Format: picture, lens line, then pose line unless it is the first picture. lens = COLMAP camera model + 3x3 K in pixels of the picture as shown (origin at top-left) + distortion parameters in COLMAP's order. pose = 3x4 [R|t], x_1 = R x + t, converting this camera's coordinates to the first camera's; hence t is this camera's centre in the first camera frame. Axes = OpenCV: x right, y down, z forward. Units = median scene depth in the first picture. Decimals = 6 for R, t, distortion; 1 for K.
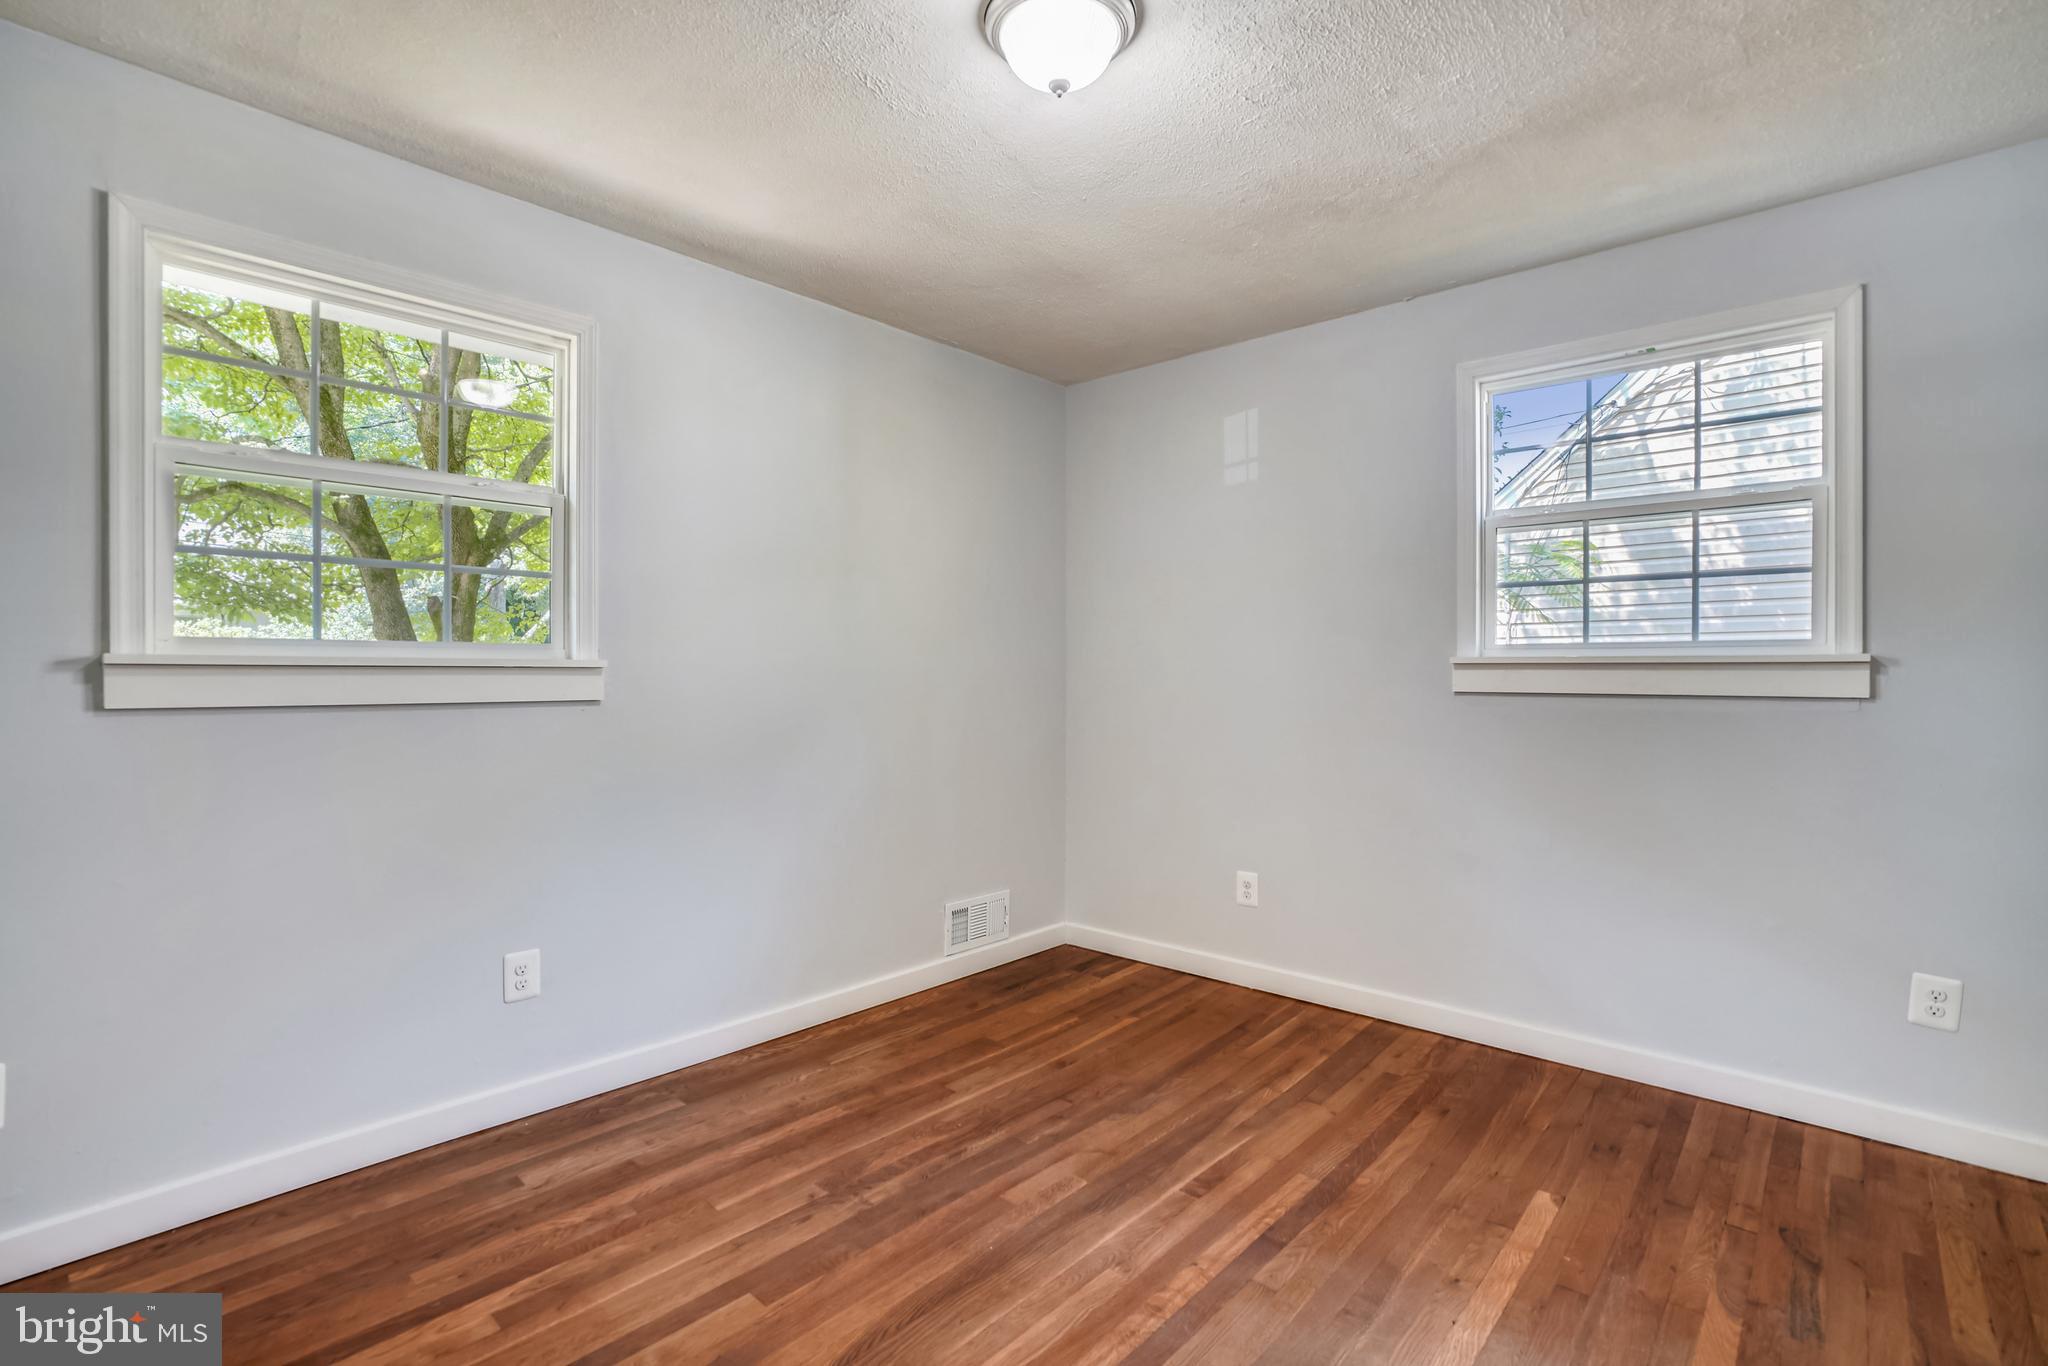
lens RADIAL K [[951.5, 0, 1024.0], [0, 951.5, 683.0], [0, 0, 1]] dist [-0.051074, 0.016321]
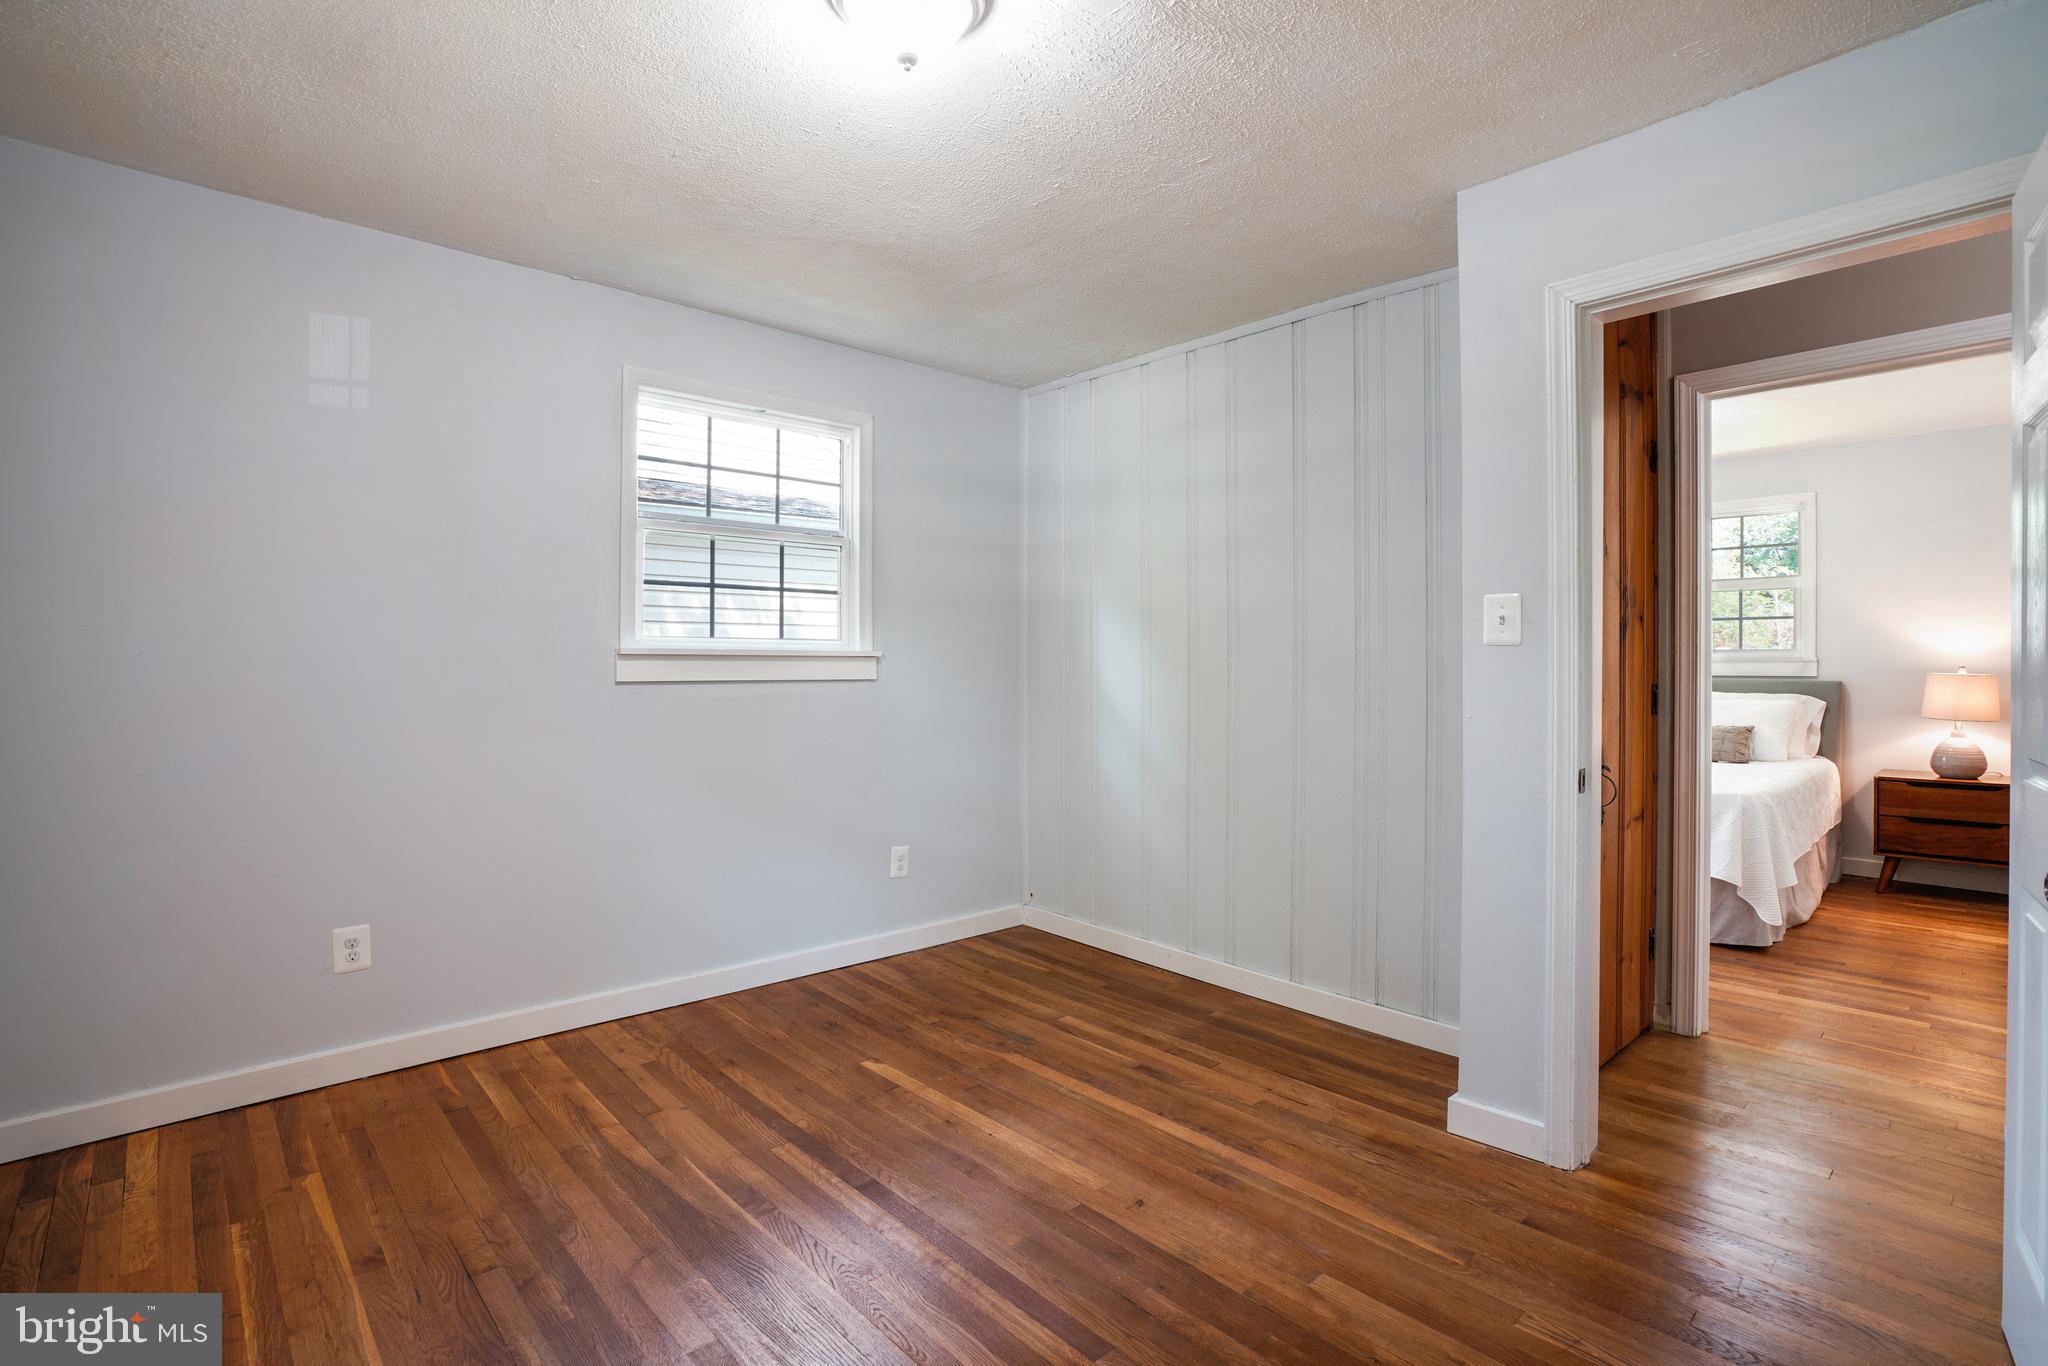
lens RADIAL K [[952.7, 0, 1021.7], [0, 952.7, 665.5], [0, 0, 1]] dist [-0.041102, 0.012664]
pose [[0.096888, -0.000410, 0.995295, -0.612630], [0.009095, 0.999959, -0.000474, -0.004753], [-0.995254, 0.009098, 0.096888, 0.535611]]
